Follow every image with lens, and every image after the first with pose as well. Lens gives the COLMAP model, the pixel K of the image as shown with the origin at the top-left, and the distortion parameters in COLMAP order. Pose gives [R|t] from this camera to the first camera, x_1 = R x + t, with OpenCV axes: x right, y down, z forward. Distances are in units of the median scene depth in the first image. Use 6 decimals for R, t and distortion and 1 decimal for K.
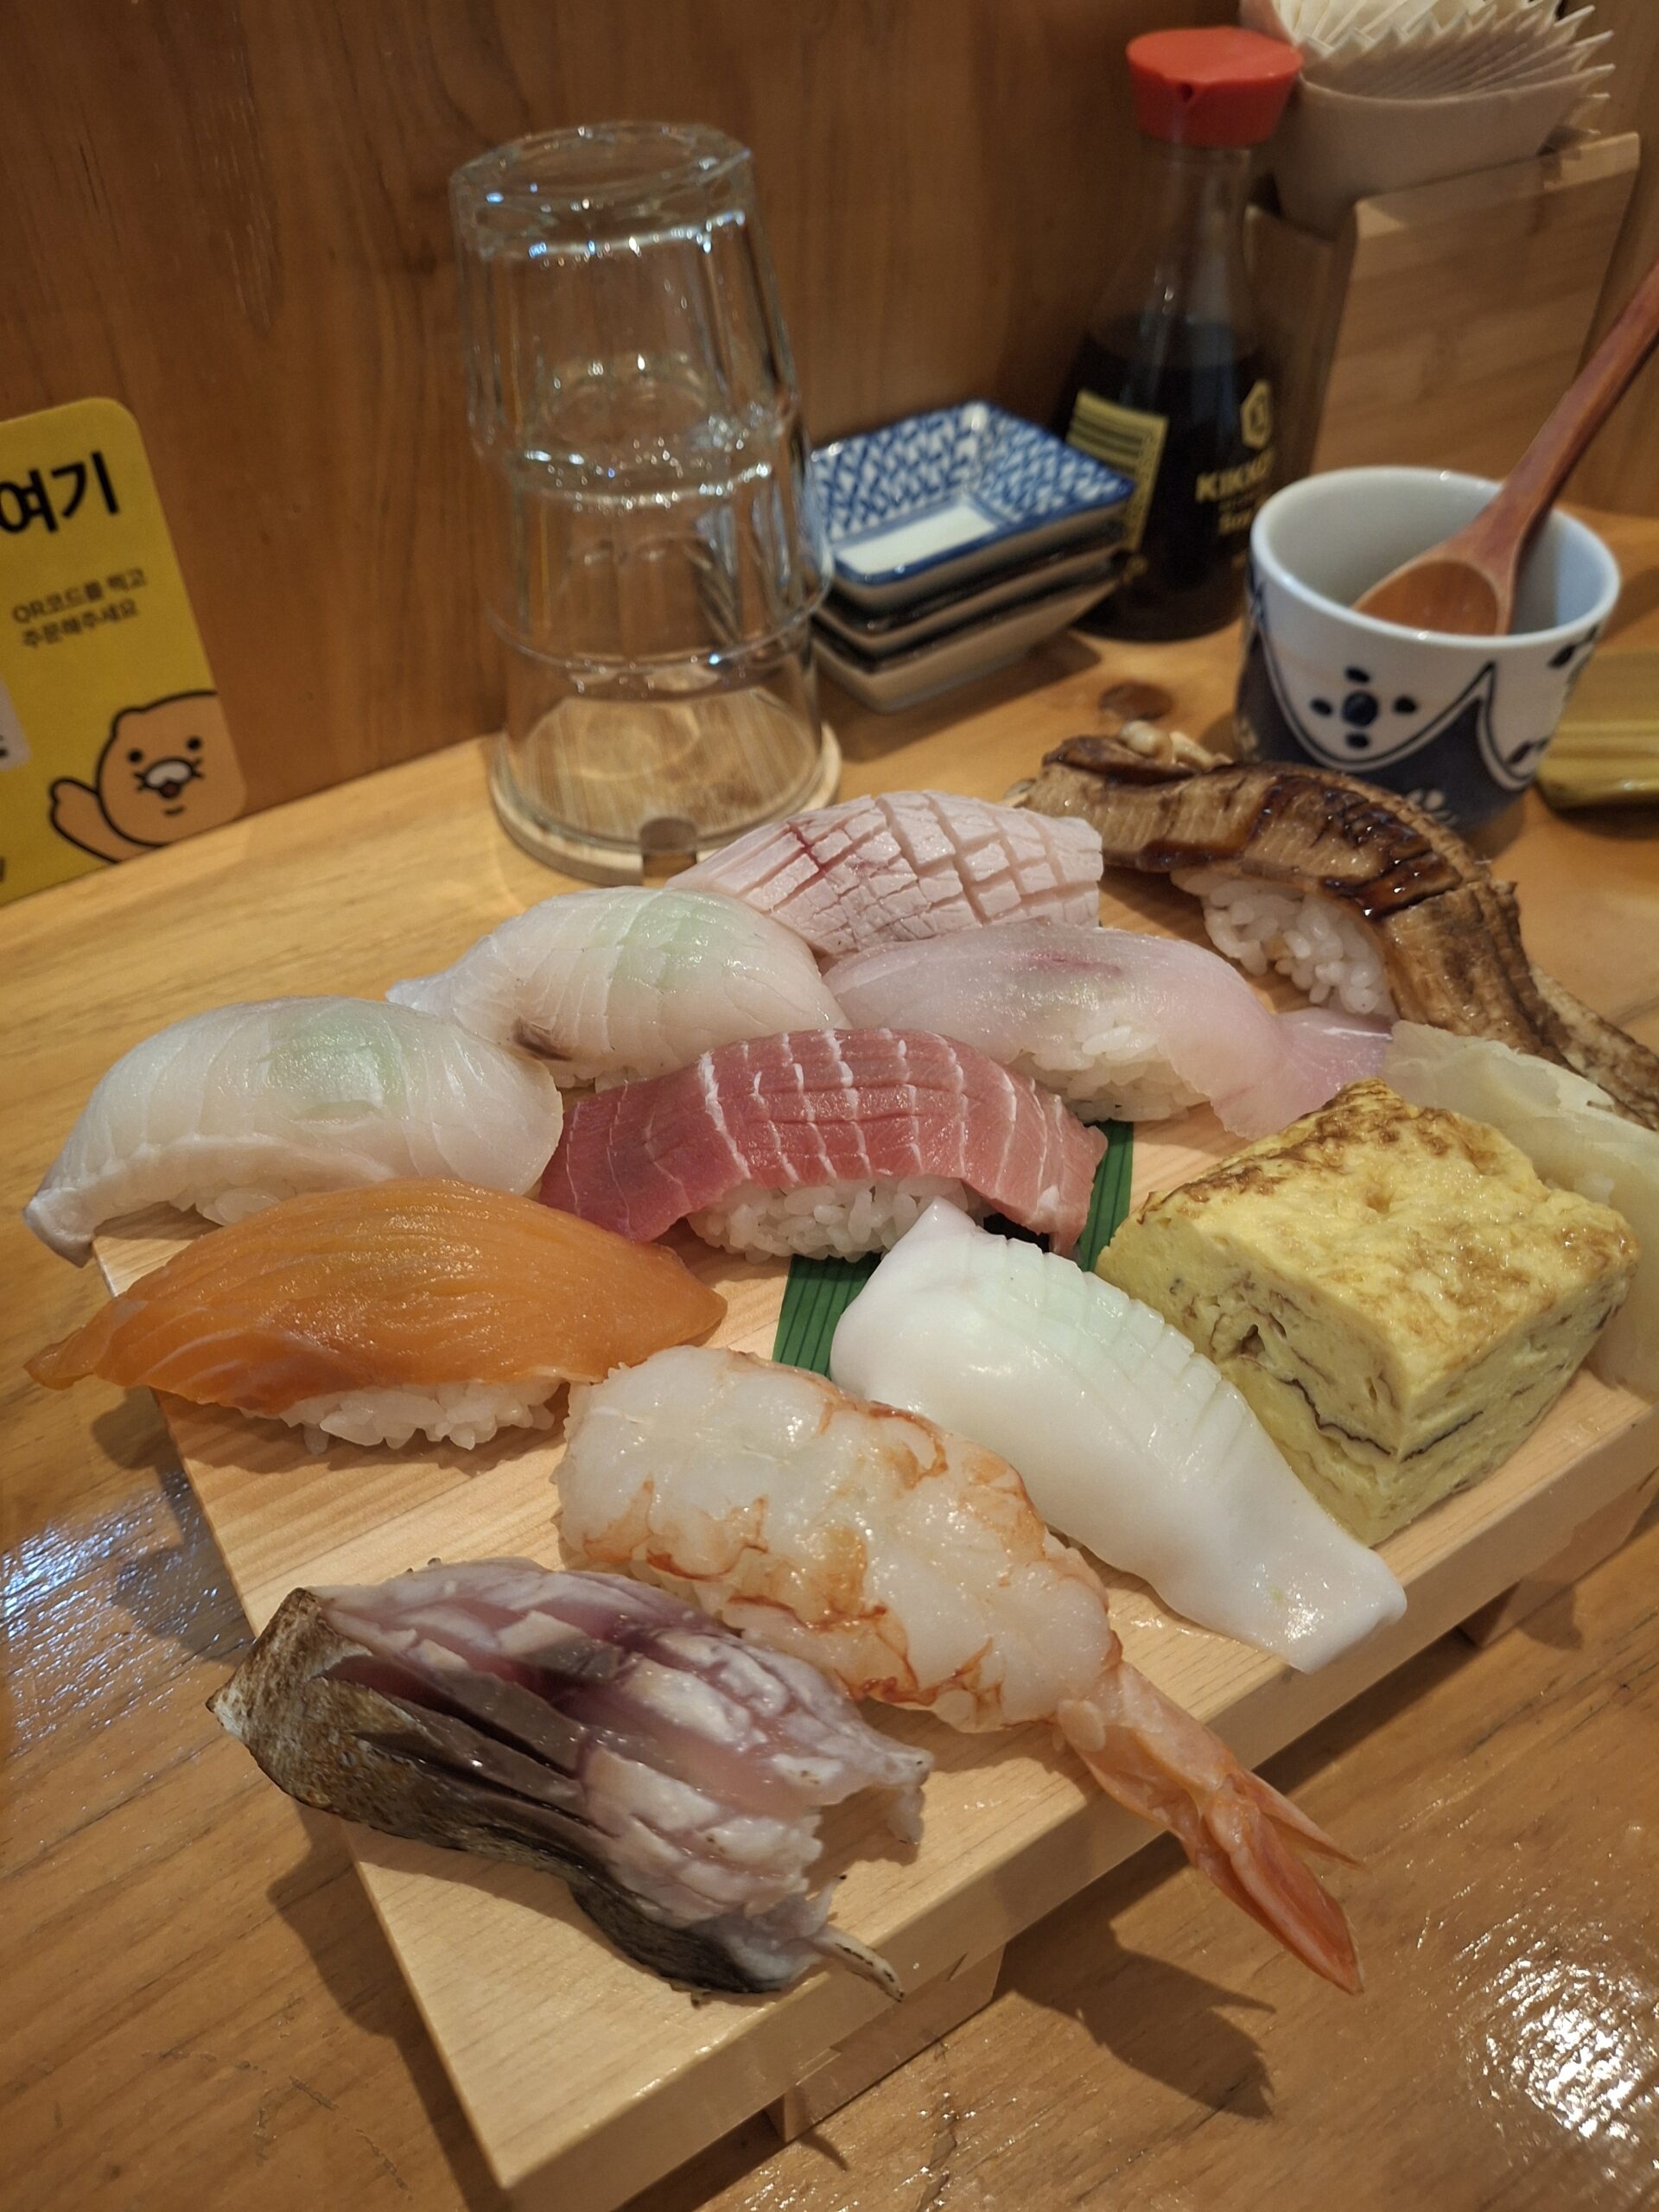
lens RADIAL K [[1689.3, 0, 818.1], [0, 1689.3, 1107.0], [0, 0, 1]] dist [0.065418, -0.211563]
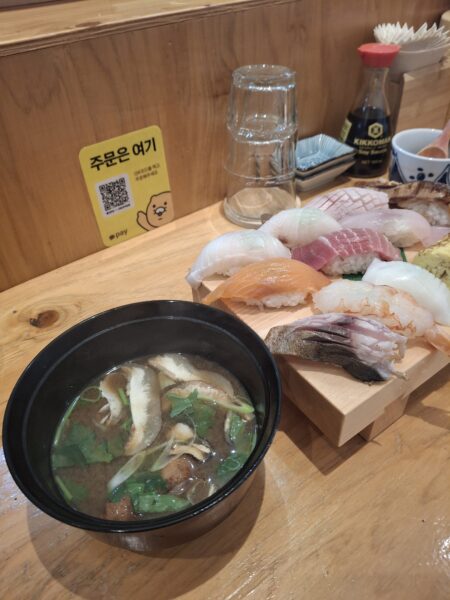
lens RADIAL K [[452.0, 0, 231.7], [0, 452.0, 298.8], [0, 0, 1]] dist [0.106560, -0.266165]
pose [[0.997503, -0.068576, 0.016877, -0.331264], [0.069663, 0.994696, -0.075682, 0.214674], [-0.011598, 0.076668, 0.996989, -0.297721]]
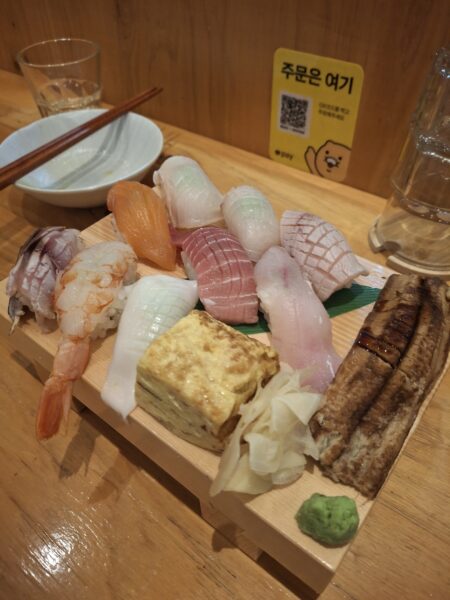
lens RADIAL K [[458.2, 0, 221.9], [0, 458.2, 300.3], [0, 0, 1]] dist [0.065418, -0.211563]
pose [[0.334058, 0.674696, -0.658172, 0.673646], [-0.668903, 0.661666, 0.338772, -0.254067], [0.664059, 0.327084, 0.672341, 0.306662]]
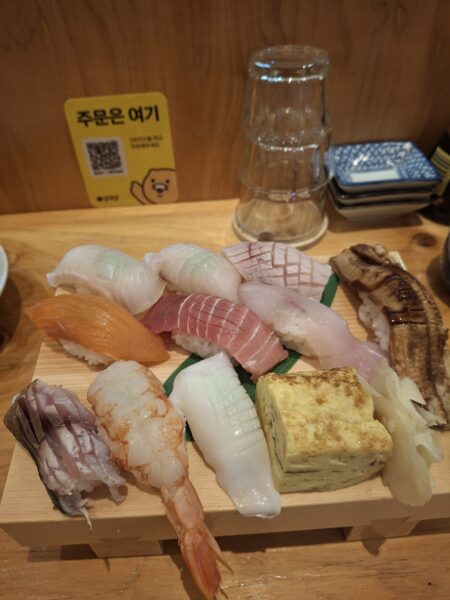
lens RADIAL K [[460.0, 0, 221.8], [0, 460.0, 303.4], [0, 0, 1]] dist [0.023174, -0.102983]
pose [[0.875391, 0.339874, -0.343768, 0.319175], [-0.333509, 0.939390, 0.079480, -0.104249], [0.349946, 0.045074, 0.935685, 0.053145]]
